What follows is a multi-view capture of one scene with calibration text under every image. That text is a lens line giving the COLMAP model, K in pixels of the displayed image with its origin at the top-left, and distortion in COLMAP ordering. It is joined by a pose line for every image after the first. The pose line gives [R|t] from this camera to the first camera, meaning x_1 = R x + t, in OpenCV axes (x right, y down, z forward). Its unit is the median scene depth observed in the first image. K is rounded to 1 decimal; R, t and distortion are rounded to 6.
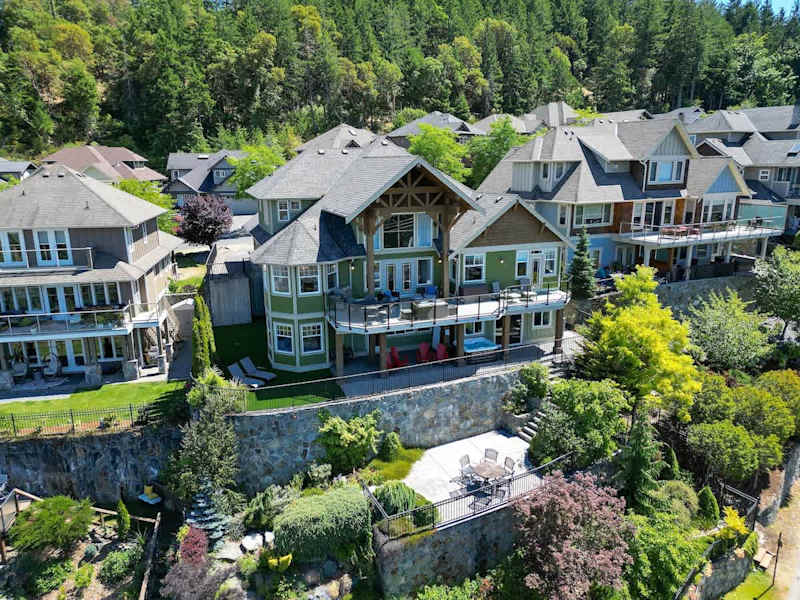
lens RADIAL K [[565.7, 0, 400.1], [0, 565.7, 297.1], [0, 0, 1]] dist [0.045328, -0.033444]
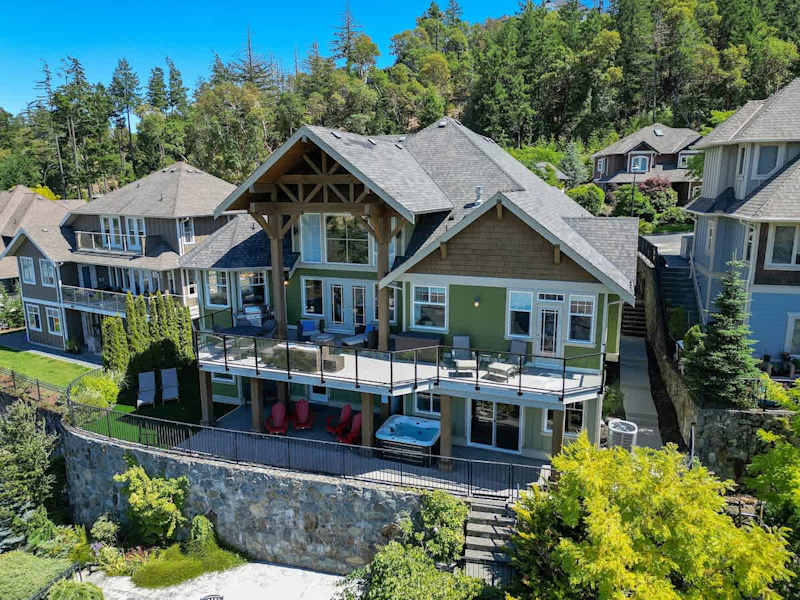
lens RADIAL K [[565.7, 0, 396.4], [0, 565.7, 295.5], [0, 0, 1]] dist [0.045328, -0.033444]
pose [[0.751913, 0.131794, -0.645955, 0.479371], [-0.157439, 0.987361, 0.018187, -0.066766], [0.640187, 0.088024, 0.763159, 0.481243]]
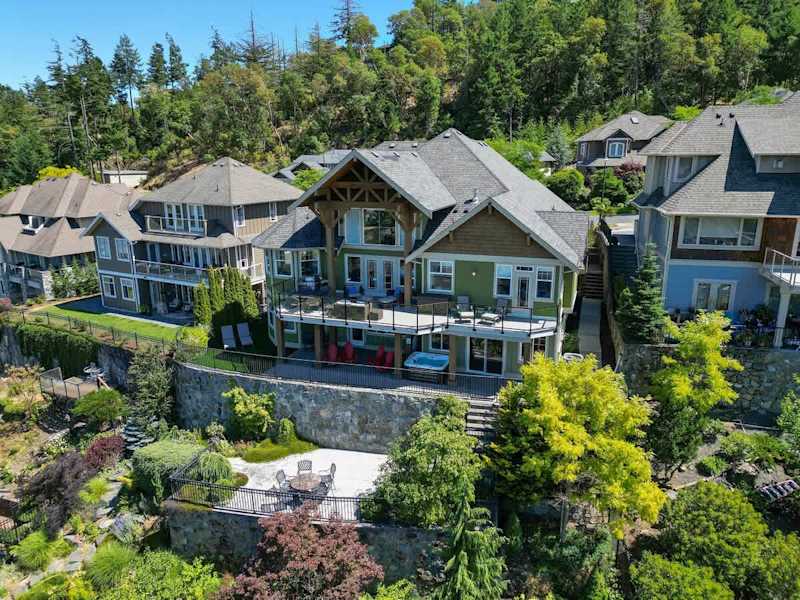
lens RADIAL K [[565.7, 0, 395.6], [0, 565.7, 296.4], [0, 0, 1]] dist [0.045328, -0.033444]
pose [[0.759754, 0.161947, -0.629720, 0.612031], [-0.154770, 0.985692, 0.066764, -0.065247], [0.631522, 0.046738, 0.773948, 0.258452]]
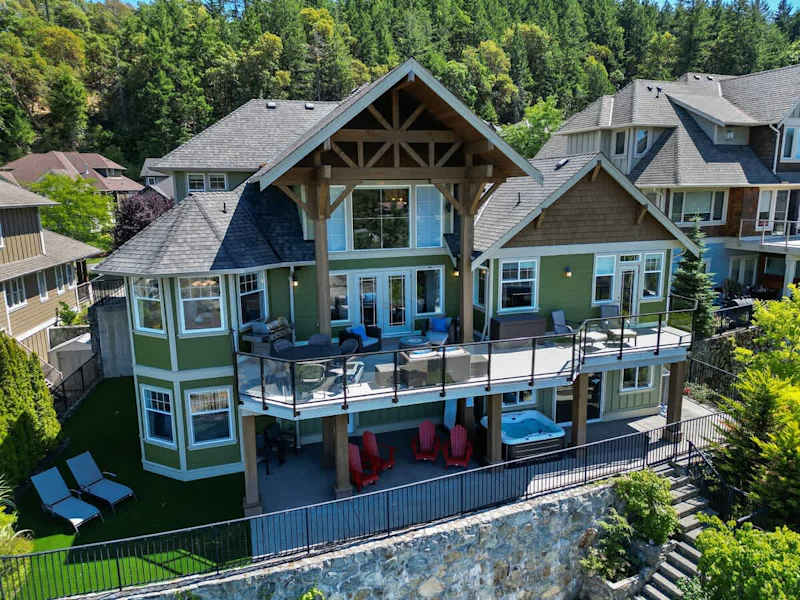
lens RADIAL K [[565.7, 0, 399.8], [0, 565.7, 294.9], [0, 0, 1]] dist [0.045328, -0.033444]
pose [[0.998971, 0.003708, -0.045194, 0.038497], [-0.006100, 0.998581, -0.052912, -0.011625], [0.044933, 0.053133, 0.997576, 0.426034]]
